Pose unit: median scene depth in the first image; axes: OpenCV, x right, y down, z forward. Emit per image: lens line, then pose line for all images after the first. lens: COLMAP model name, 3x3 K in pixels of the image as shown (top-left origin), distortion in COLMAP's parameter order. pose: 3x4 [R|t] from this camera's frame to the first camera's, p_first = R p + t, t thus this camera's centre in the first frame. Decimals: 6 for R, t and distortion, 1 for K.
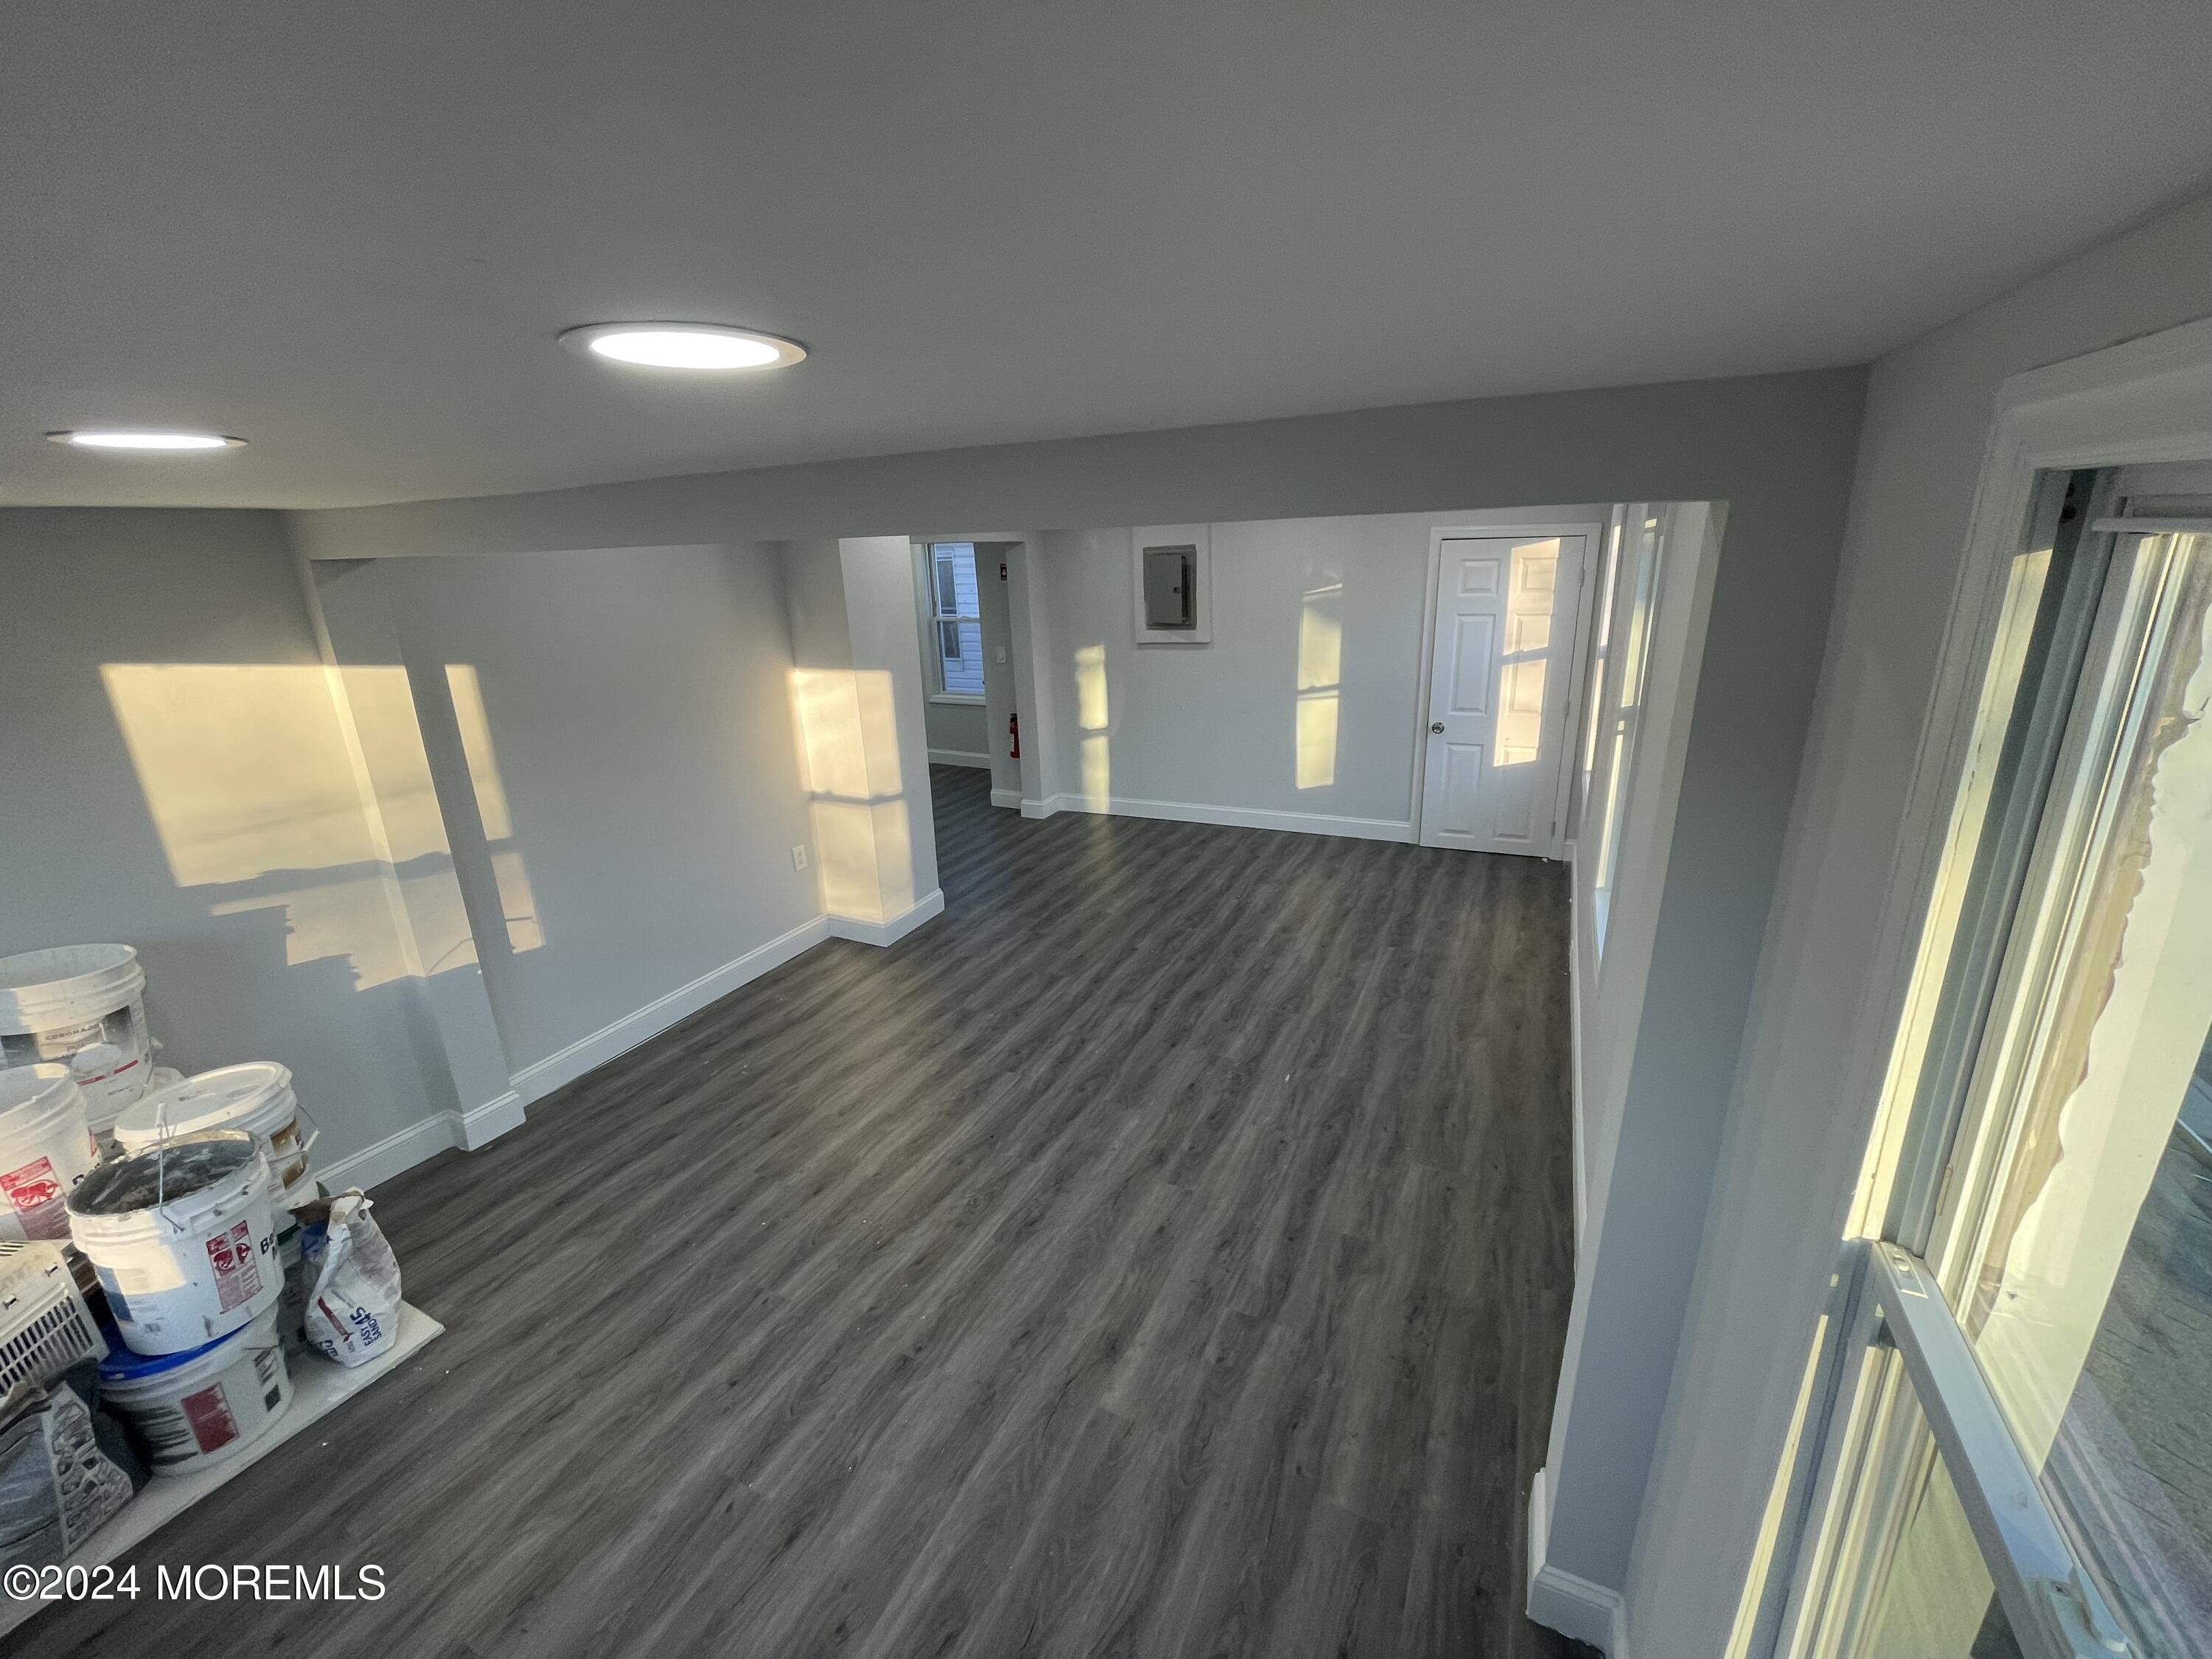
lens RADIAL K [[898.8, 0, 1106.8], [0, 898.8, 822.2], [0, 0, 1]] dist [-0.010553, 0.001720]
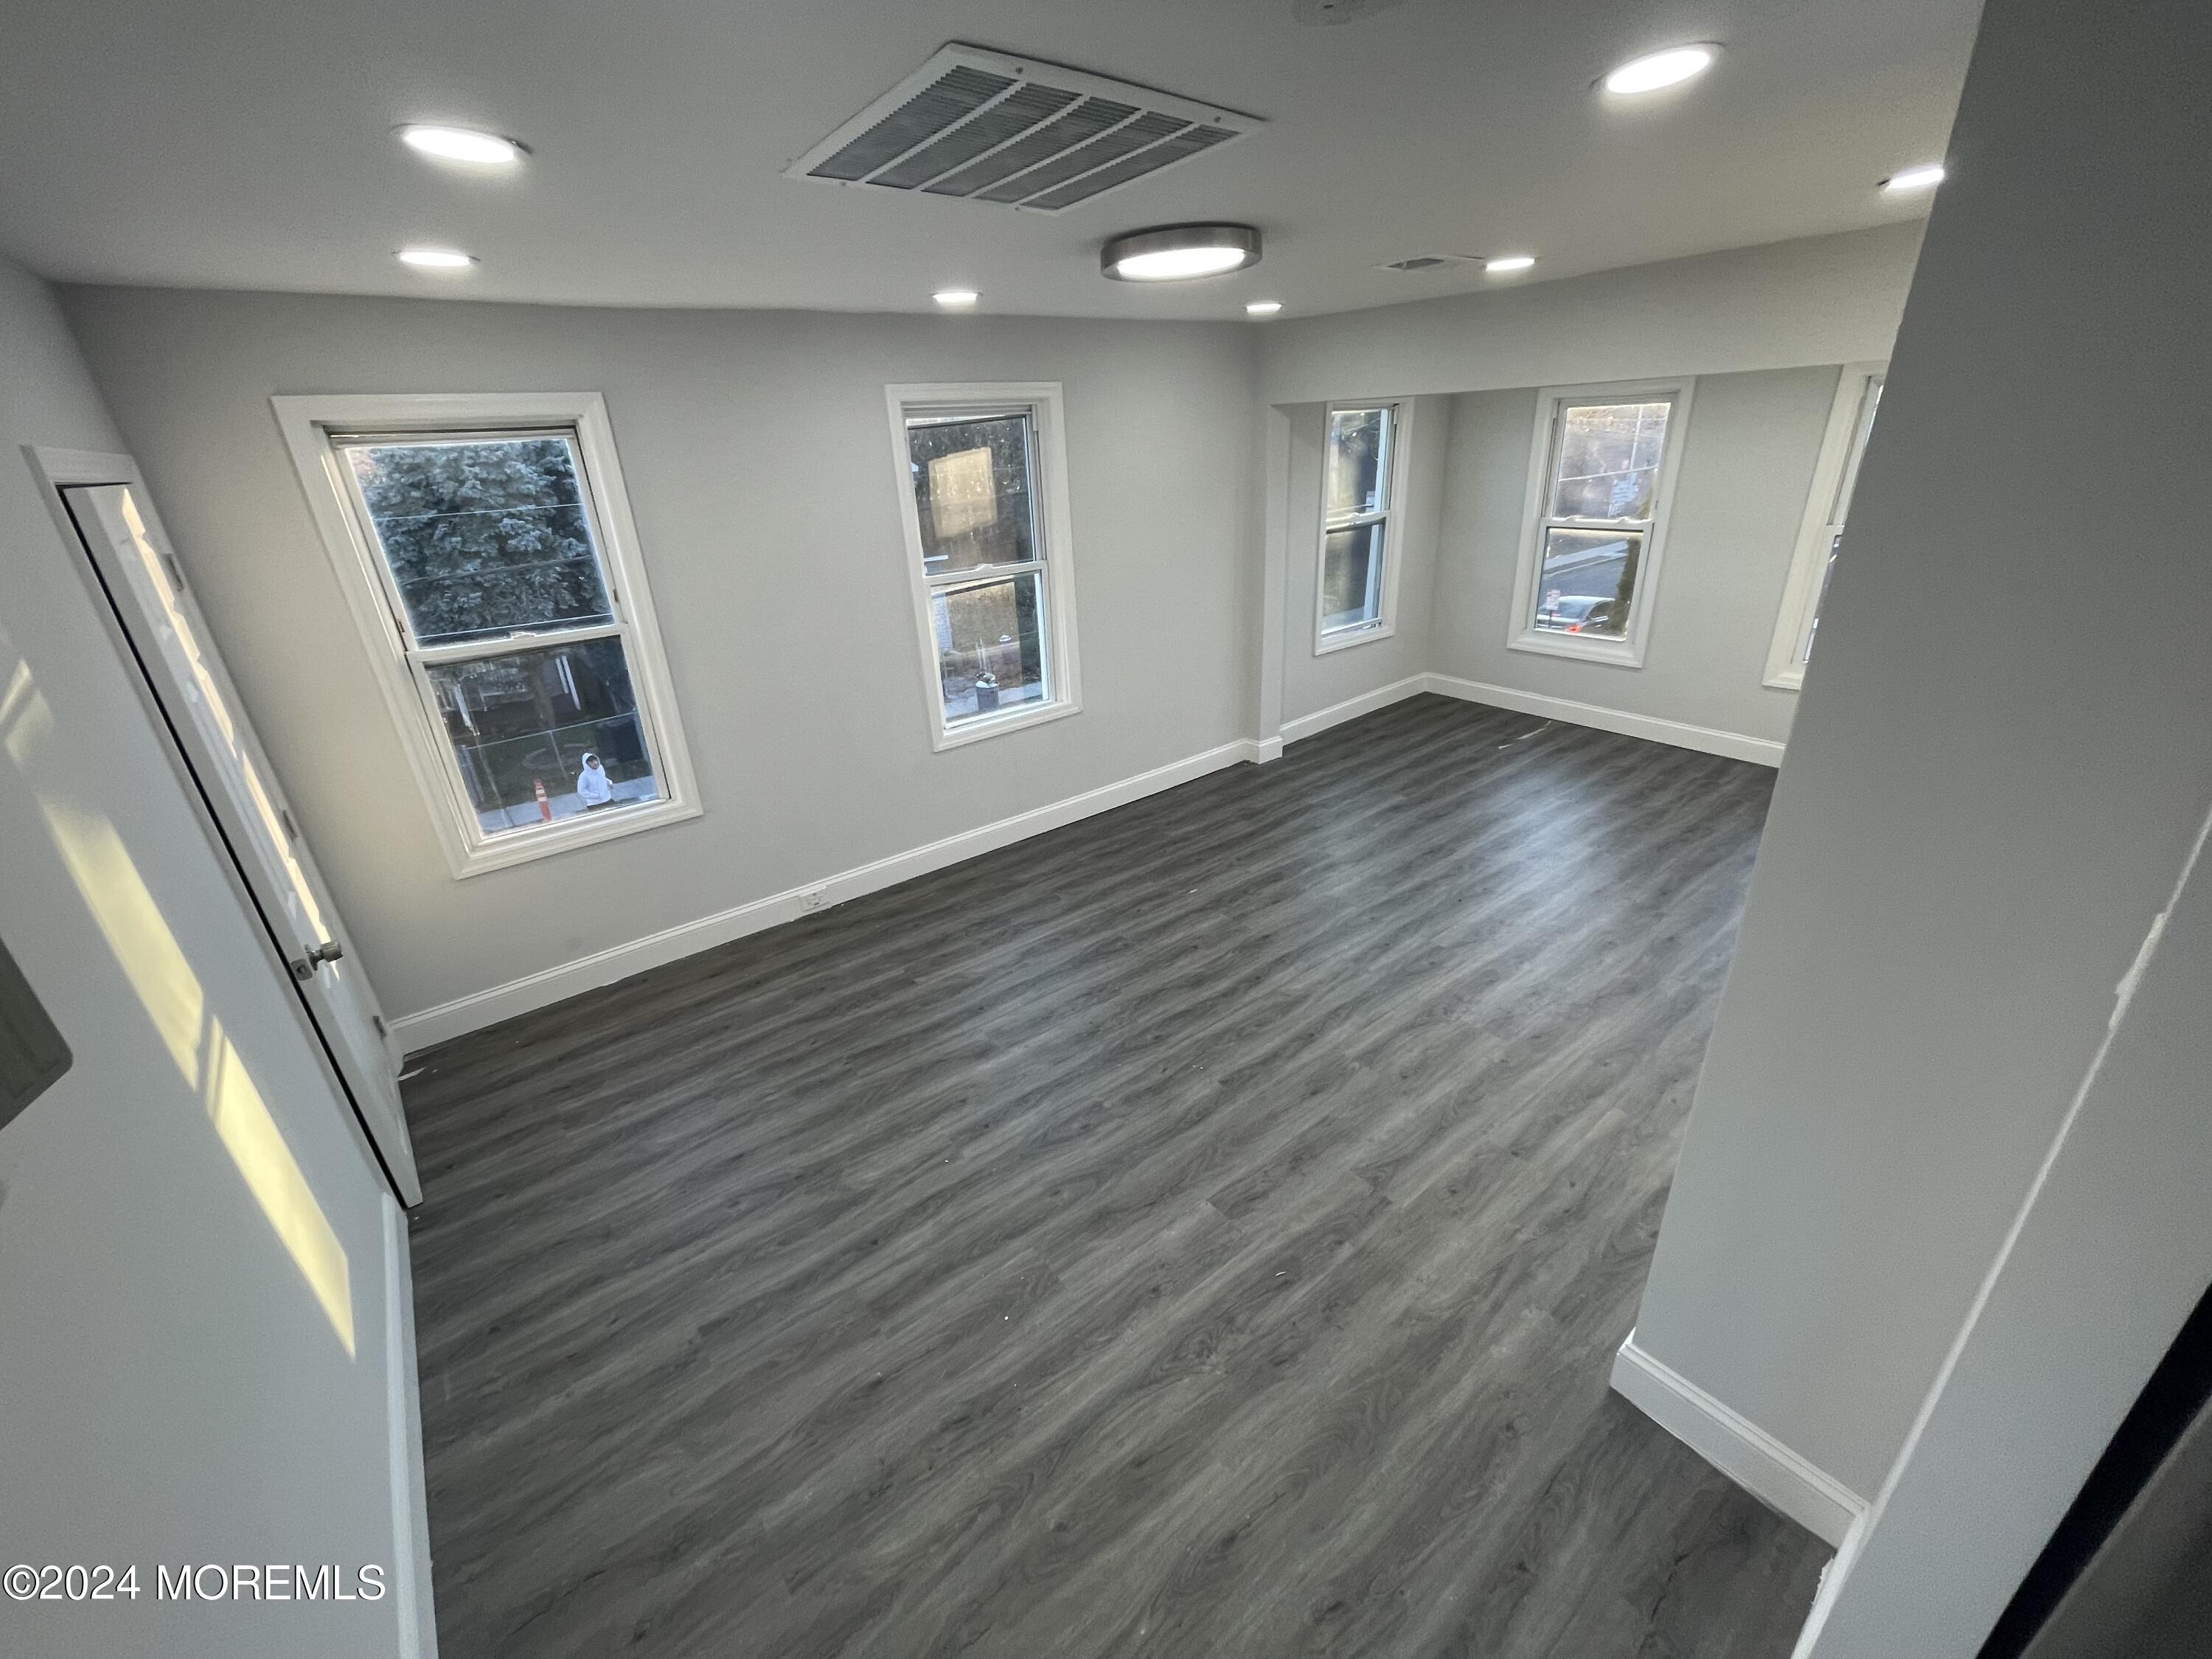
lens RADIAL K [[898.8, 0, 1092.3], [0, 898.8, 826.4], [0, 0, 1]] dist [-0.010553, 0.001720]
pose [[-0.891264, -0.105584, 0.441021, -0.164847], [0.210073, 0.765748, 0.607864, -0.450036], [-0.401892, 0.634414, -0.660304, 1.522080]]
